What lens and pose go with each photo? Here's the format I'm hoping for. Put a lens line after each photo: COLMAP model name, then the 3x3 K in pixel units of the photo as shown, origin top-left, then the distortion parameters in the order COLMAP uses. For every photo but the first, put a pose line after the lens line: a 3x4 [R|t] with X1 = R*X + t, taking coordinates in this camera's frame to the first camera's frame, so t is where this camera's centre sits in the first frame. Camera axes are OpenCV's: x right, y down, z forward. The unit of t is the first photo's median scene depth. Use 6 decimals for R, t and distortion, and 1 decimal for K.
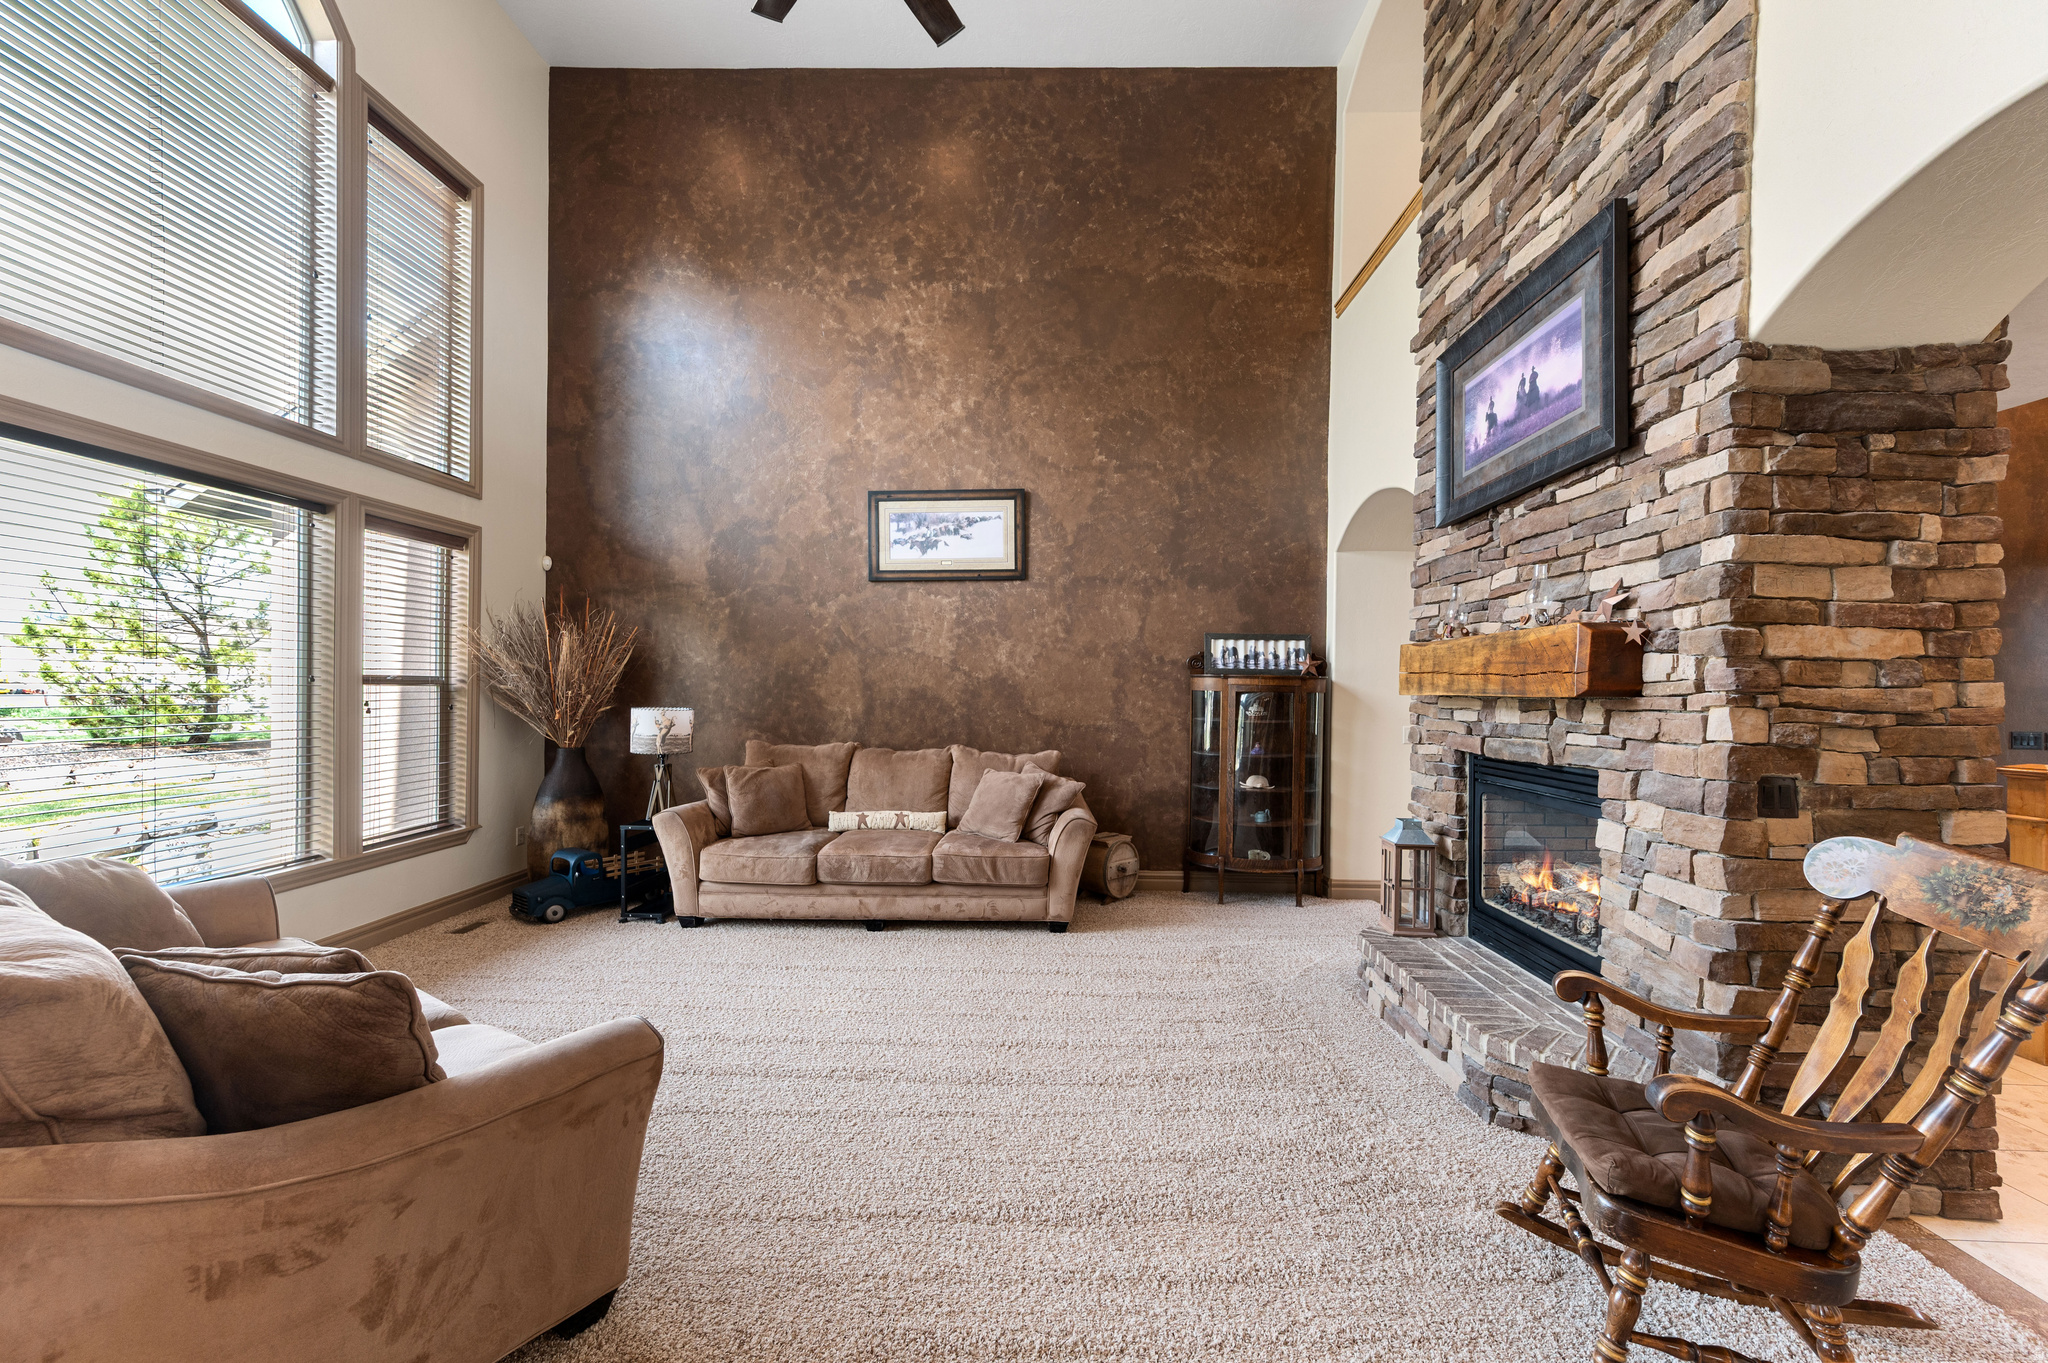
lens RADIAL K [[812.7, 0, 1030.8], [0, 812.7, 682.0], [0, 0, 1]] dist [0.005391, -0.002540]
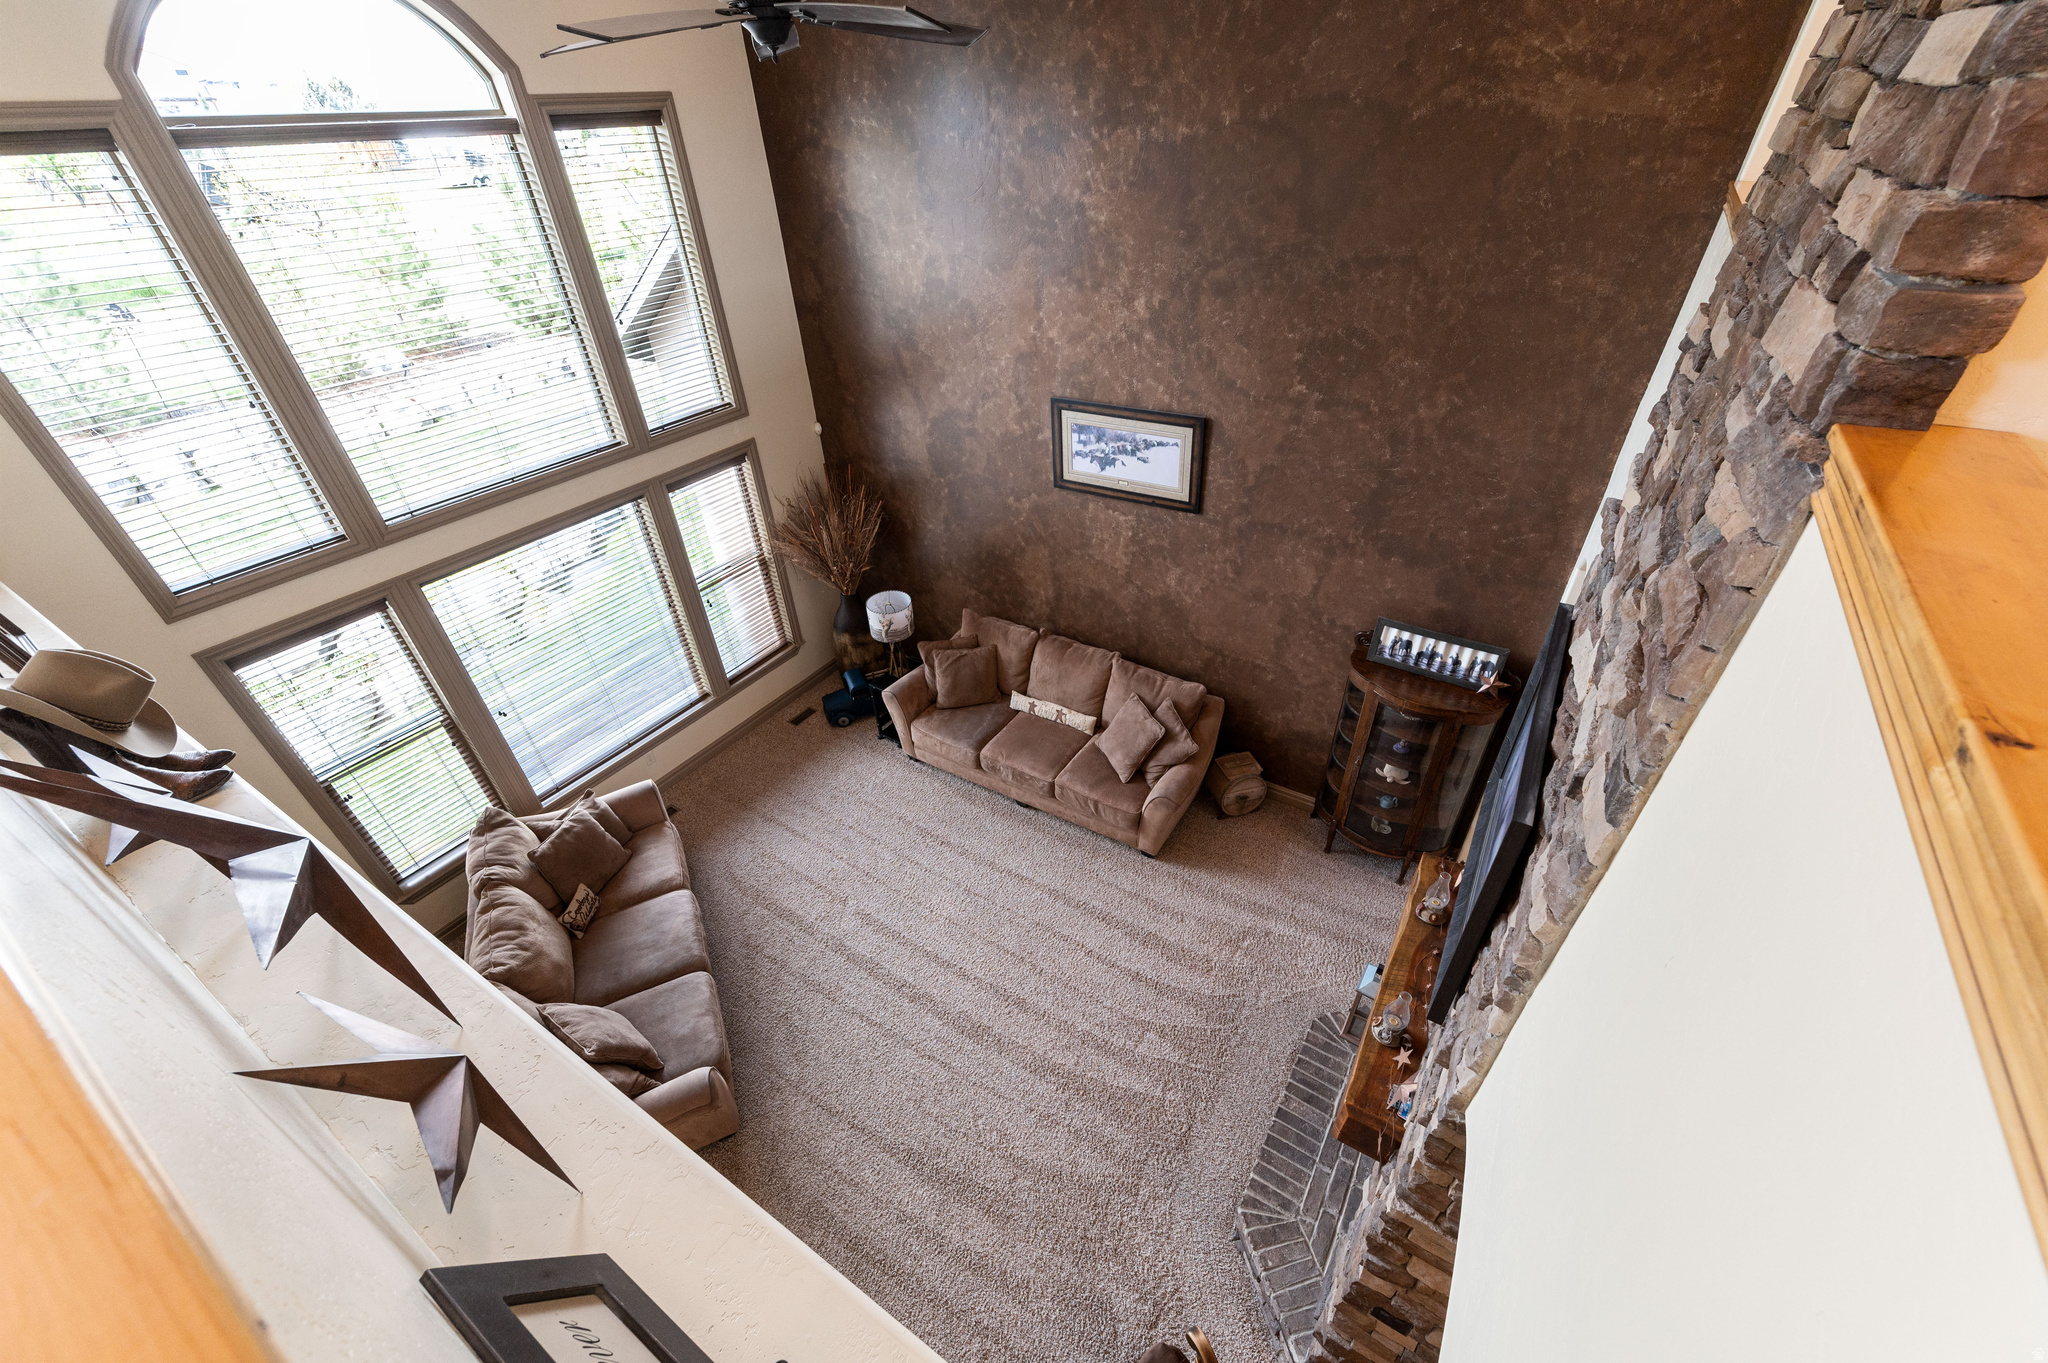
lens RADIAL K [[815.8, 0, 1033.5], [0, 815.8, 678.8], [0, 0, 1]] dist [0.001381, 0.000094]
pose [[0.855502, 0.269658, -0.442041, 0.296119], [0.048181, 0.808533, 0.586475, -0.531801], [0.515552, -0.523028, 0.678710, 0.165049]]
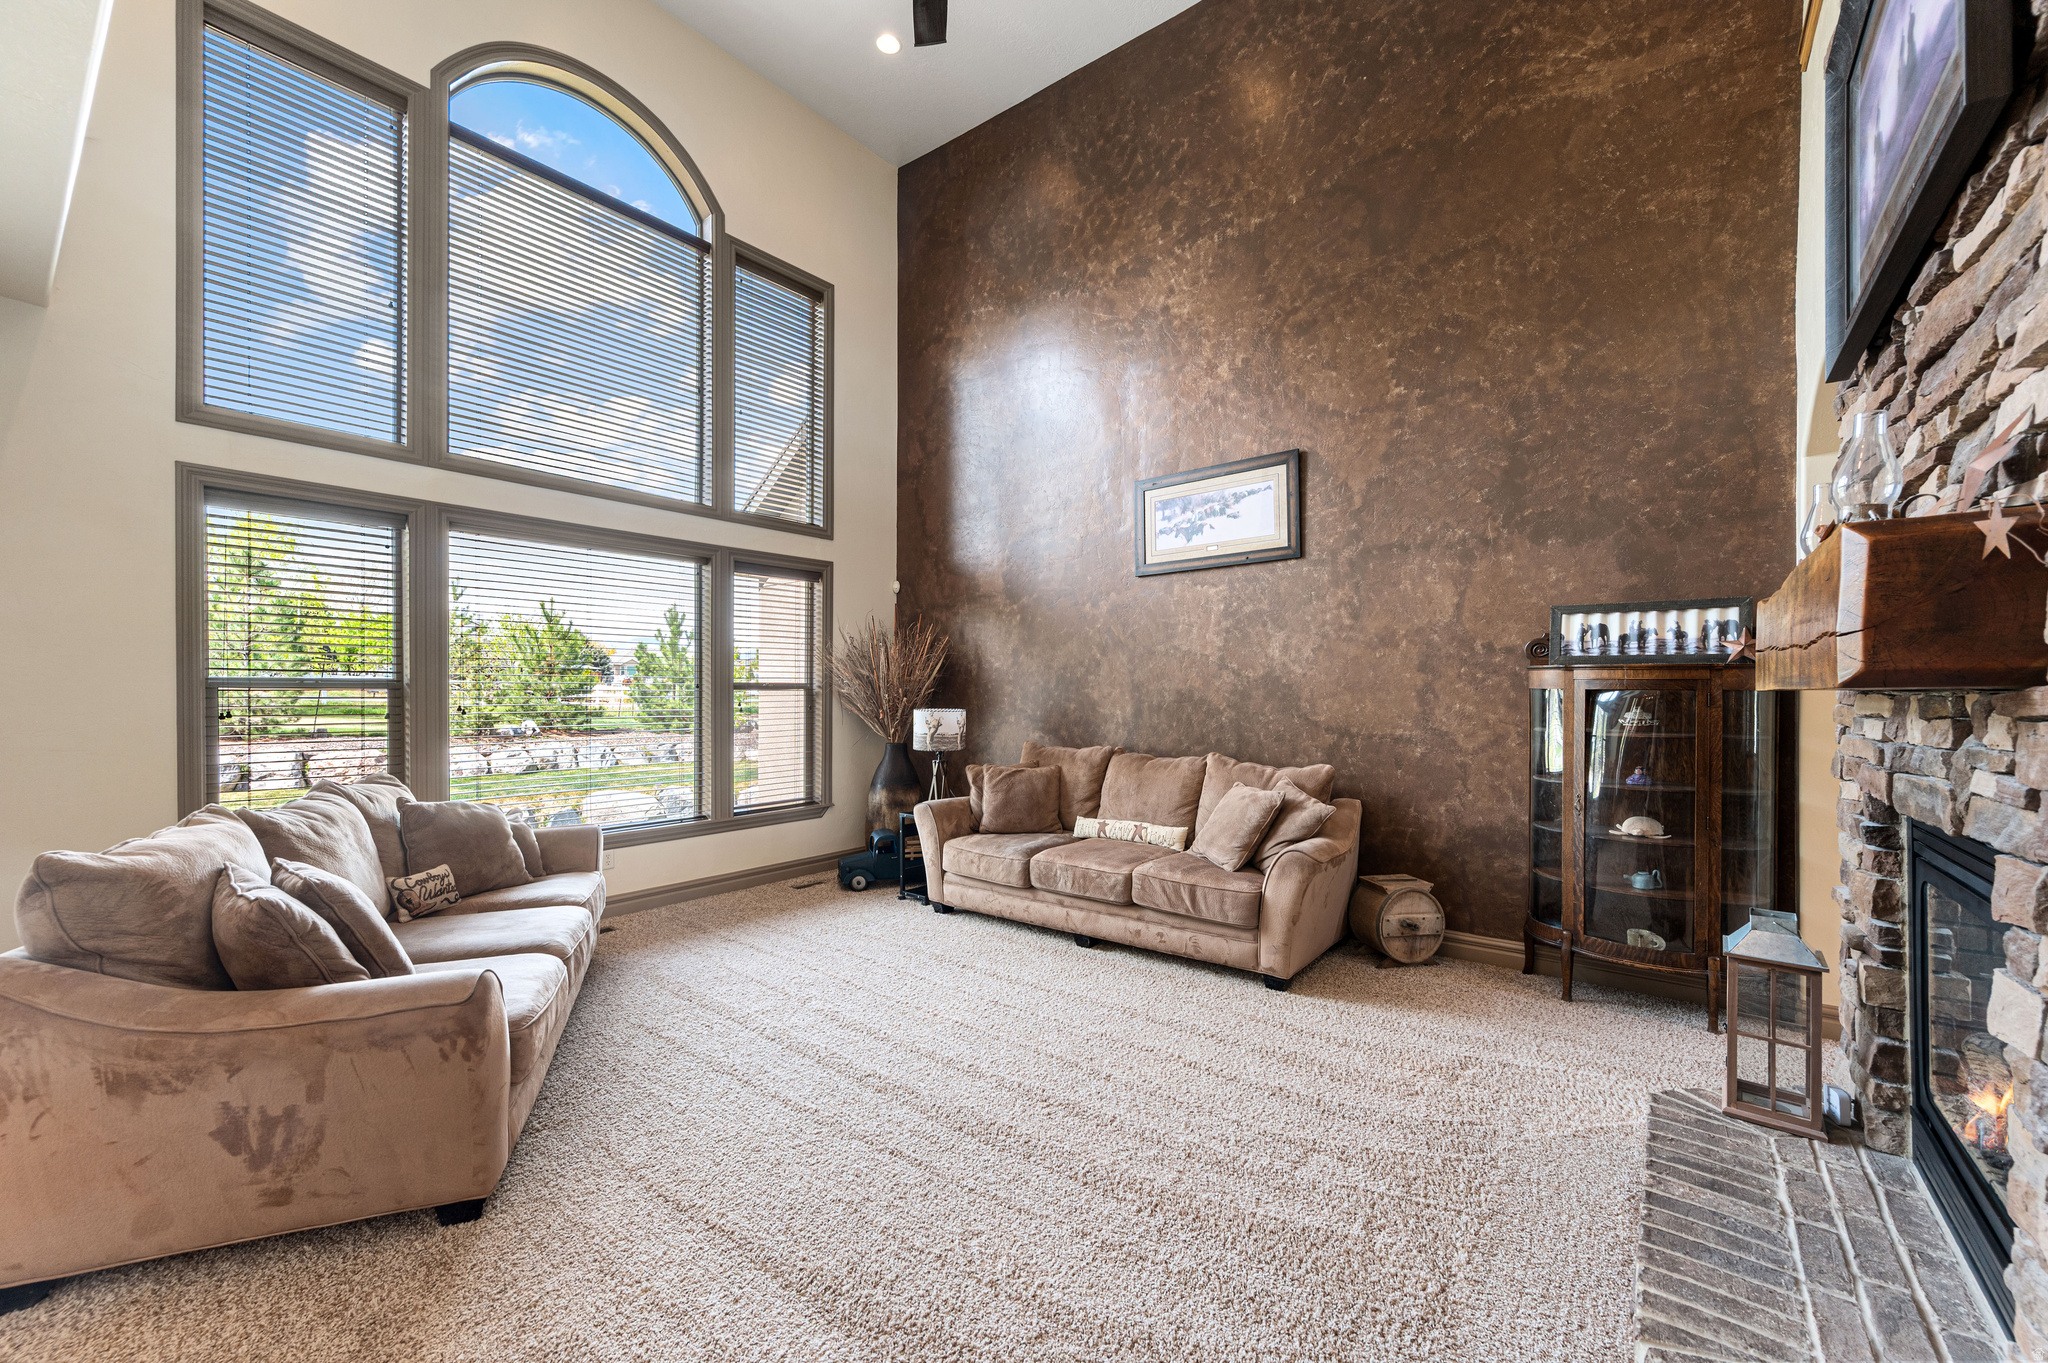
lens RADIAL K [[812.7, 0, 1030.8], [0, 812.7, 682.0], [0, 0, 1]] dist [0.005391, -0.002540]
pose [[0.802729, -0.015173, -0.596150, 0.264671], [0.011283, 0.999884, -0.010256, 0.006779], [0.596237, 0.001506, 0.802807, 0.167573]]
